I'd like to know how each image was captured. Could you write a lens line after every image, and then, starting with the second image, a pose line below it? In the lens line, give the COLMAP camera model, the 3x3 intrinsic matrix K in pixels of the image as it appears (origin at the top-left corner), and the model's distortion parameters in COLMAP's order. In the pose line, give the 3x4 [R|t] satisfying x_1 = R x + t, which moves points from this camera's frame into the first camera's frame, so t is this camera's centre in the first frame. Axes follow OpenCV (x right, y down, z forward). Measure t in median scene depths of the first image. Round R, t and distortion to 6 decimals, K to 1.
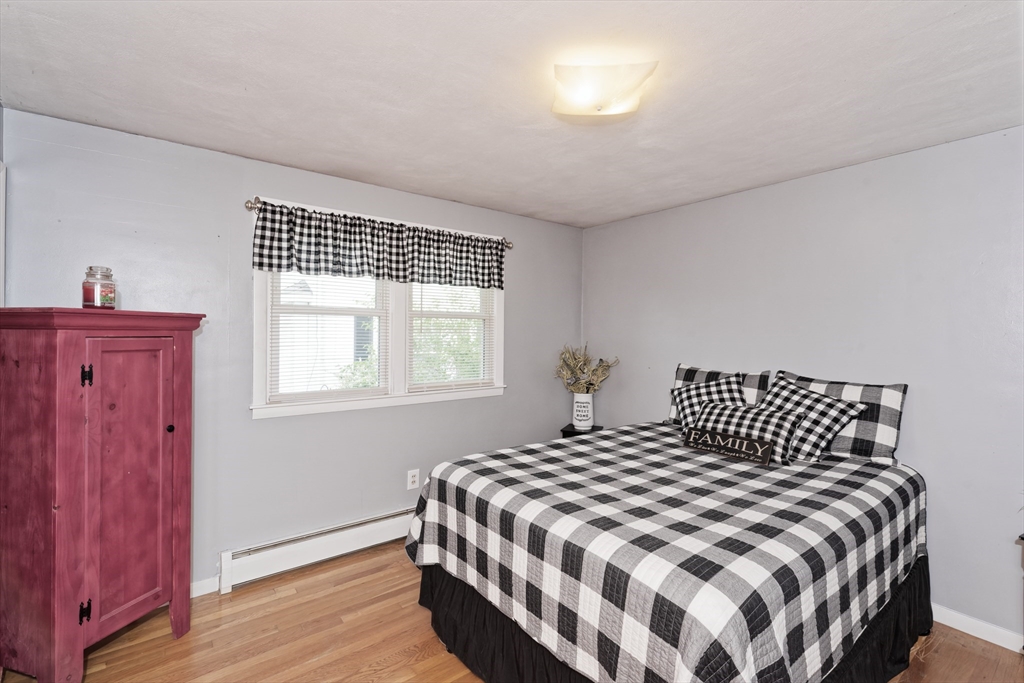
lens RADIAL K [[441.2, 0, 512.3], [0, 441.2, 333.6], [0, 0, 1]] dist [0.000874, -0.000205]
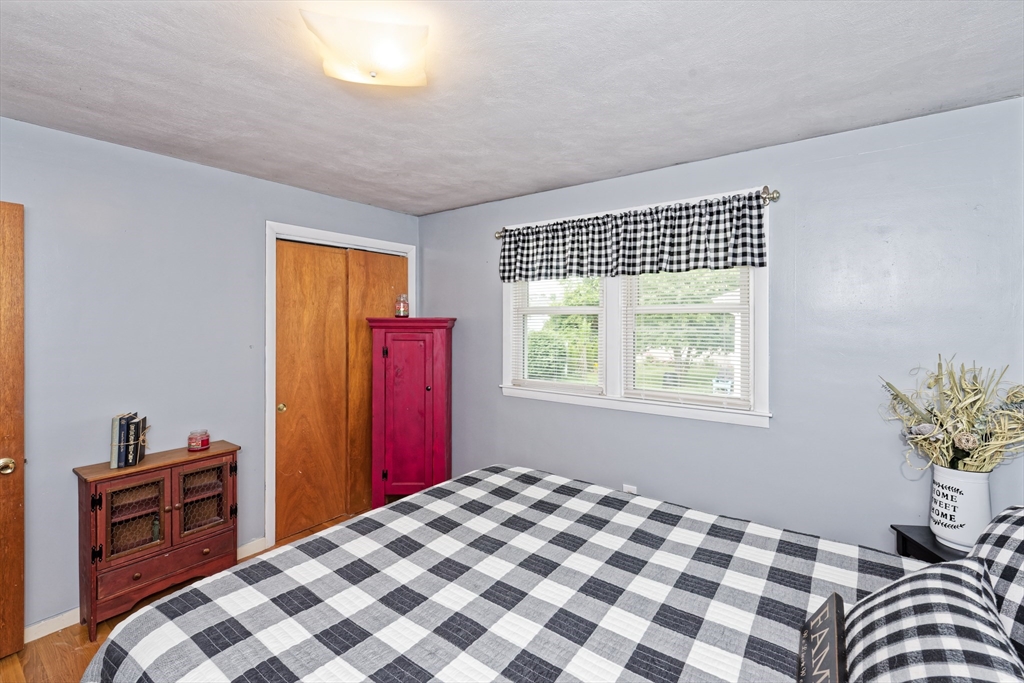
lens RADIAL K [[441.8, 0, 514.3], [0, 441.8, 318.2], [0, 0, 1]] dist [-0.000271, -0.000080]
pose [[0.295515, -0.015578, -0.955211, 0.607122], [-0.005124, 0.999827, -0.017891, -0.011951], [0.955324, 0.010181, 0.295384, 0.560728]]
